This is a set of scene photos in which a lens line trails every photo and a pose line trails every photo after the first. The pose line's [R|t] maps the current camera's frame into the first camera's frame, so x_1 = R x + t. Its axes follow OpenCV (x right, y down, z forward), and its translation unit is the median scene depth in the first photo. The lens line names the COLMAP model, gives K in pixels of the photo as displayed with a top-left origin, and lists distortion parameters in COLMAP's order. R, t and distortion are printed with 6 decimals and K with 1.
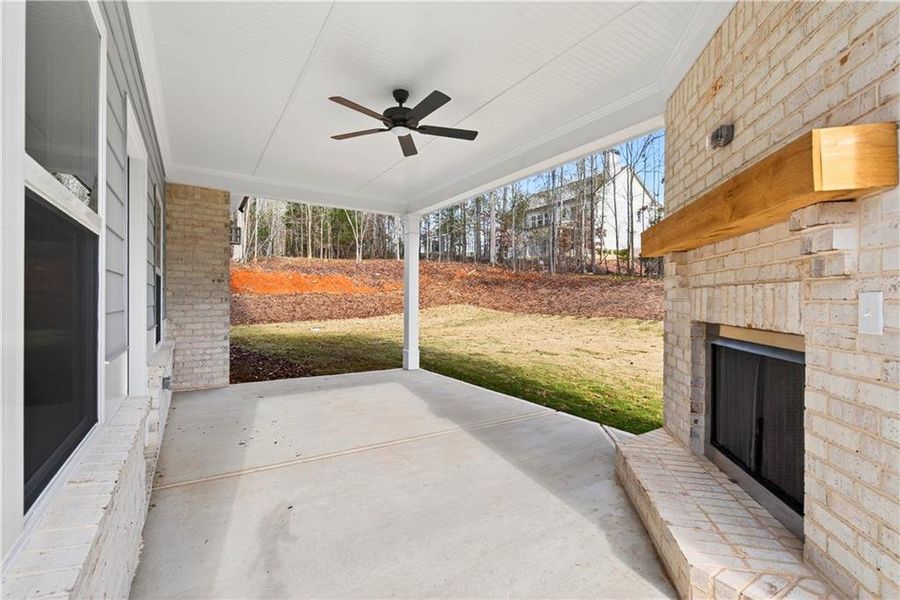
lens RADIAL K [[403.9, 0, 446.7], [0, 403.9, 295.8], [0, 0, 1]] dist [0.000637, 0.000033]
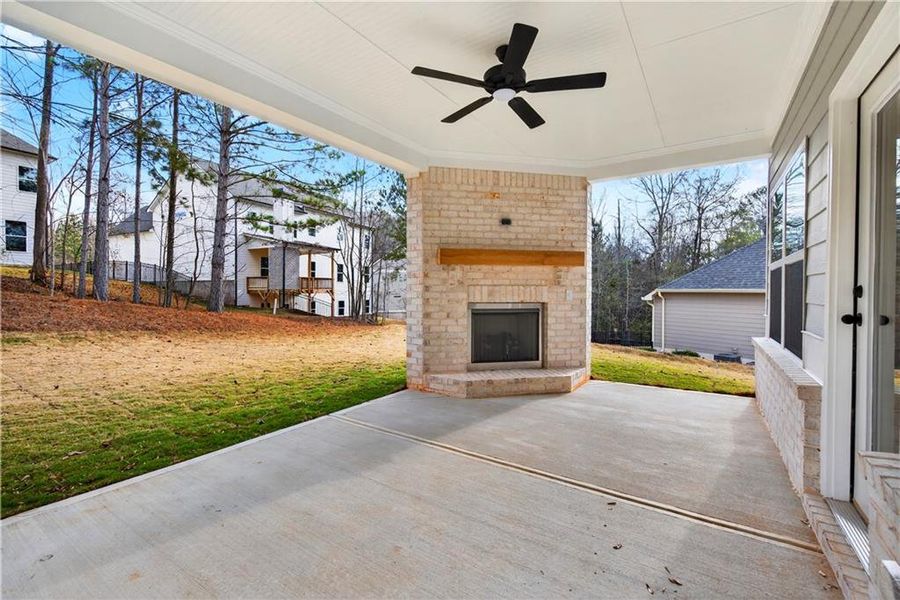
lens RADIAL K [[391.0, 0, 450.0], [0, 391.0, 300.0], [0, 0, 1]] dist [0.000601, 0.000052]
pose [[-0.410958, -0.021639, 0.911398, -1.335938], [-0.004128, 0.999752, 0.021876, 0.007170], [-0.911645, 0.005227, -0.410945, 2.332112]]
